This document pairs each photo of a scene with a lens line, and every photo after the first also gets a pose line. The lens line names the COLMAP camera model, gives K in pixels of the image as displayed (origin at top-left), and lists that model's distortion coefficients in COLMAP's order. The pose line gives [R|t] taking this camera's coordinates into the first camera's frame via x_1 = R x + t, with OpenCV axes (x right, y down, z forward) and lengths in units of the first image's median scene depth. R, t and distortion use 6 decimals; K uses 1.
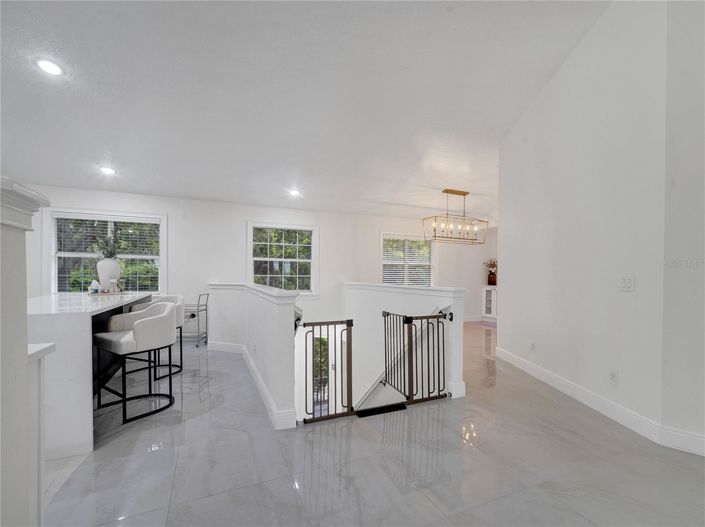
lens RADIAL K [[328.0, 0, 352.5], [0, 328.0, 263.5], [0, 0, 1]] dist [0.001015, -0.000071]
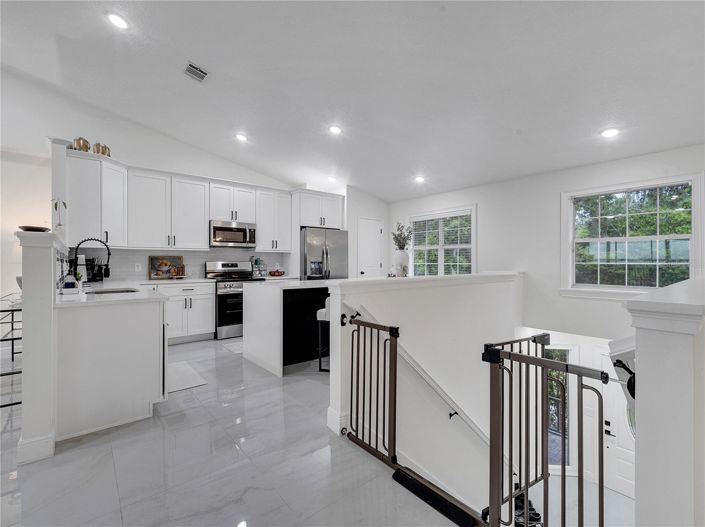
lens RADIAL K [[328.0, 0, 352.5], [0, 328.0, 263.5], [0, 0, 1]] dist [0.001015, -0.000071]
pose [[0.267056, -0.003467, -0.963675, 0.629765], [0.031078, 0.999504, 0.005017, 0.034112], [0.963180, -0.031288, 0.267032, 0.746470]]
